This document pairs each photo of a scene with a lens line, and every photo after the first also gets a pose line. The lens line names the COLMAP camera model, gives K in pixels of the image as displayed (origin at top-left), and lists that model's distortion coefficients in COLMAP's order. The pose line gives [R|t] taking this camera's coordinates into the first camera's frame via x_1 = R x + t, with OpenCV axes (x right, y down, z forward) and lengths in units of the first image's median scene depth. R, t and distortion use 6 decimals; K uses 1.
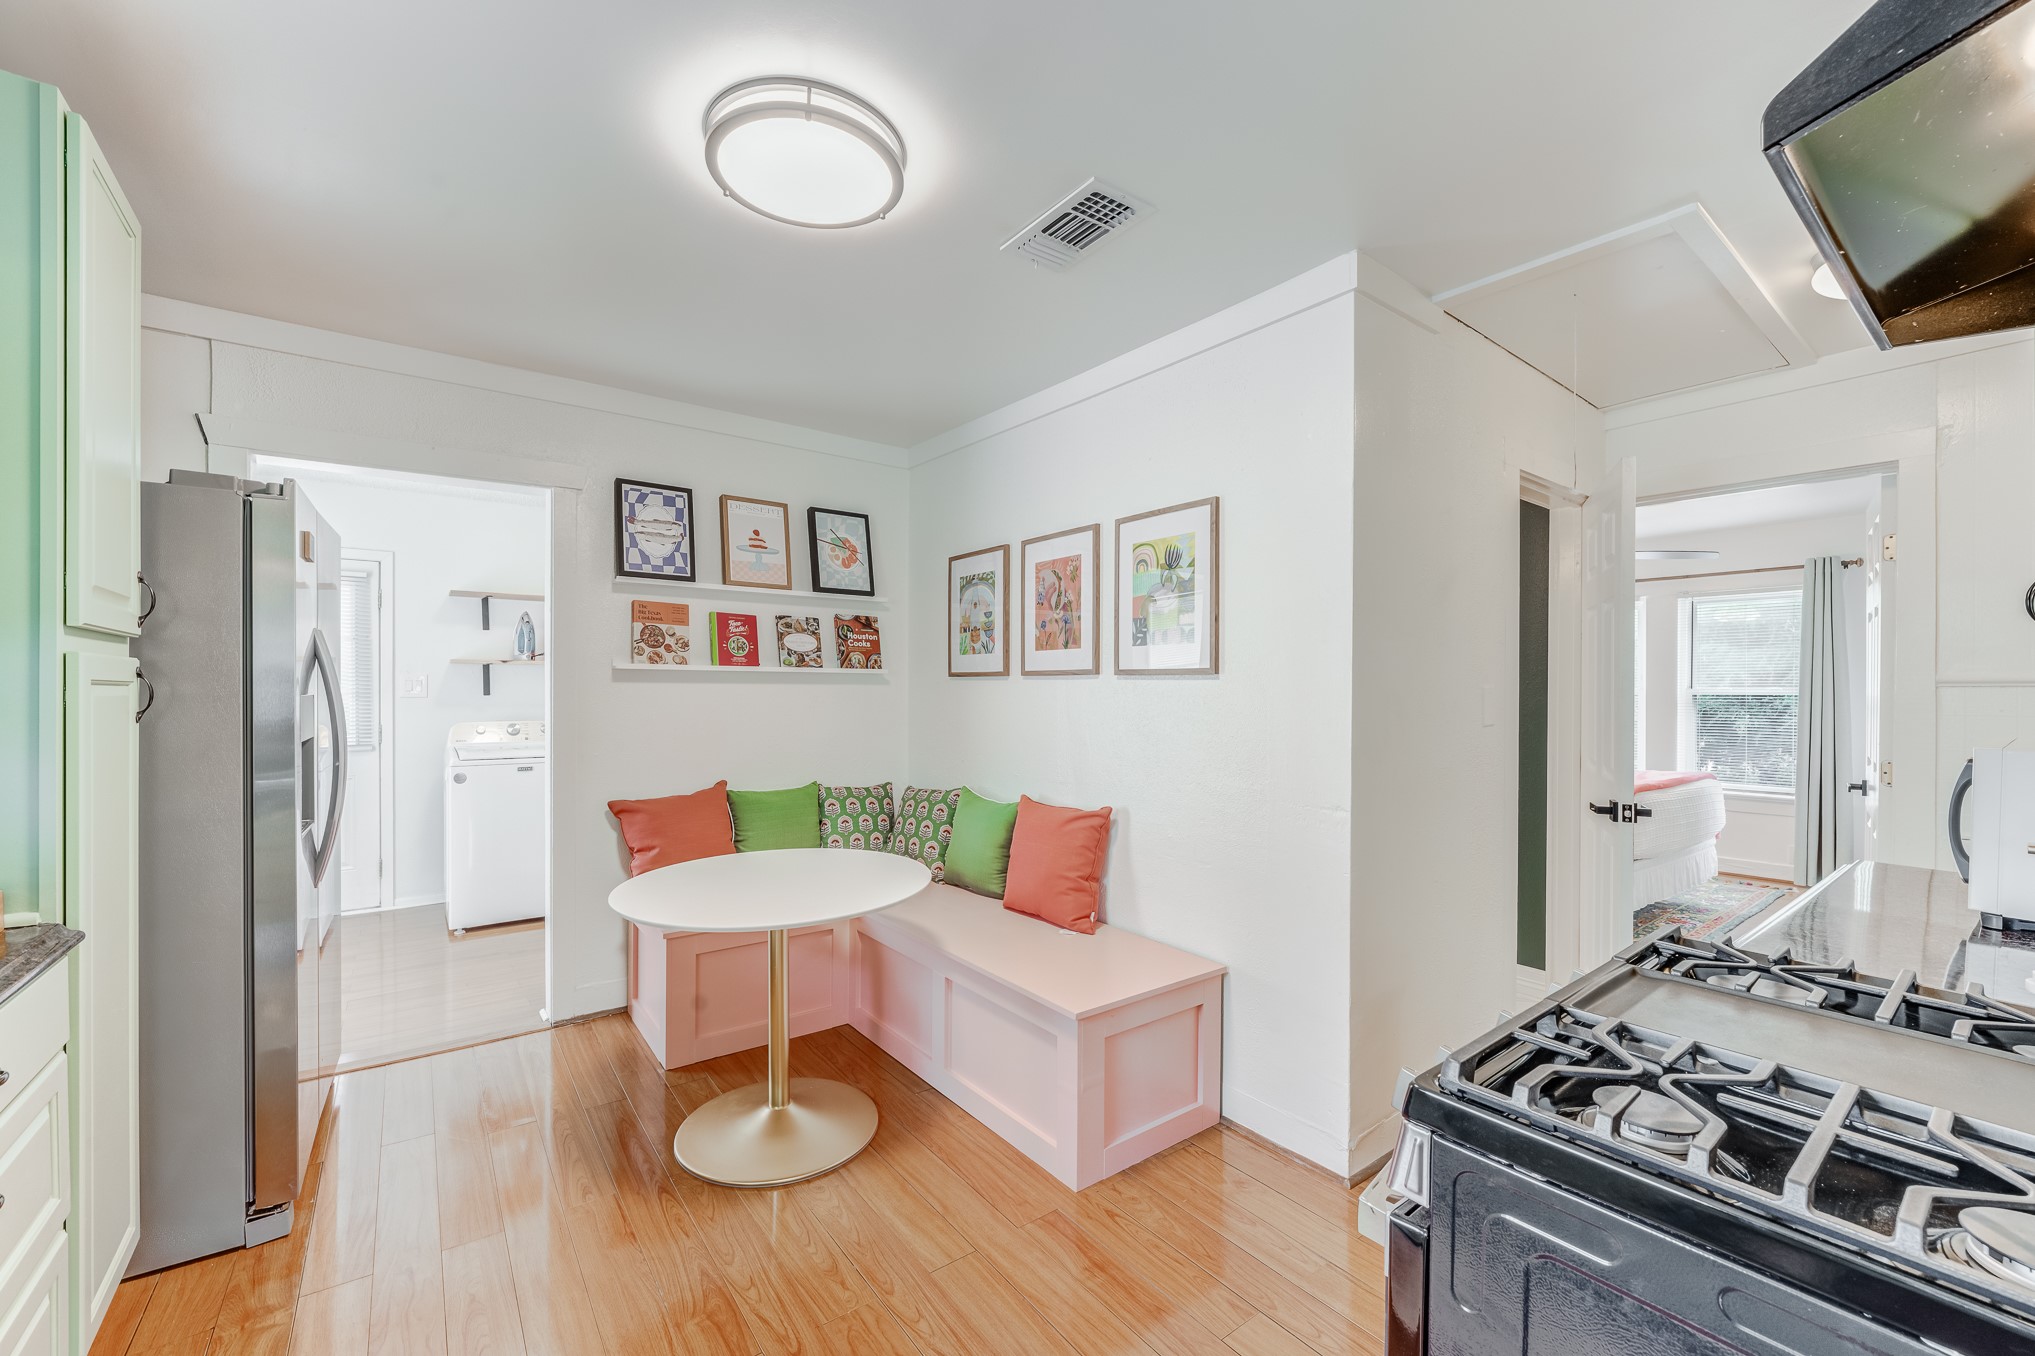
lens RADIAL K [[827.1, 0, 1016.2], [0, 827.1, 688.4], [0, 0, 1]] dist [-0.014330, -0.000866]
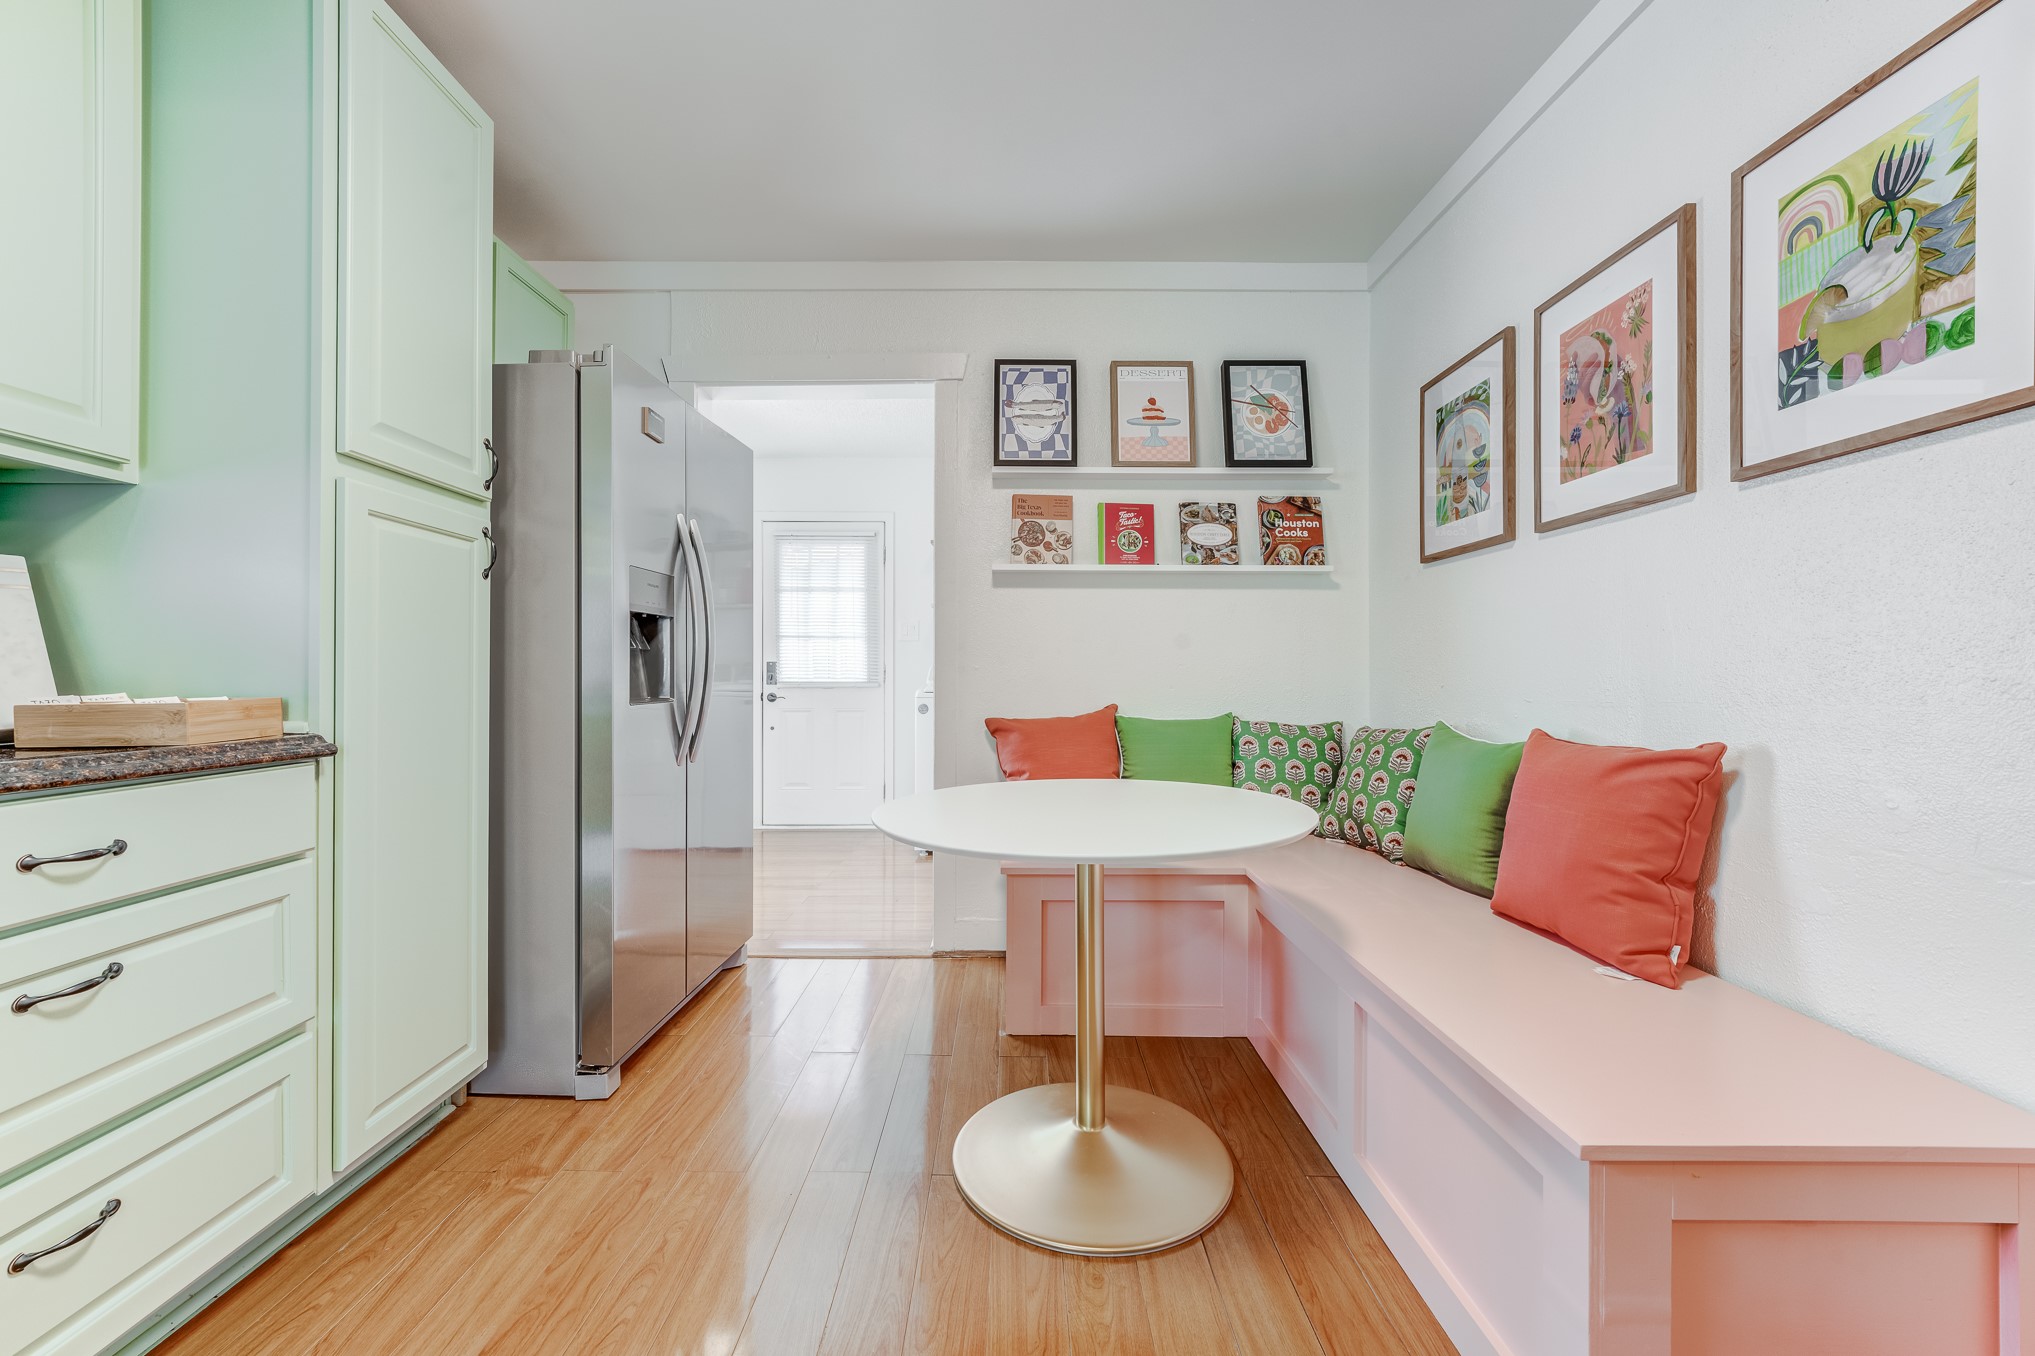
lens RADIAL K [[808.8, 0, 1006.6], [0, 808.8, 677.6], [0, 0, 1]] dist [-0.000052, 0.000654]
pose [[0.789636, -0.003054, -0.613568, 0.066534], [-0.000872, 0.999981, -0.006099, 0.097939], [0.613575, 0.005351, 0.789618, 0.314616]]
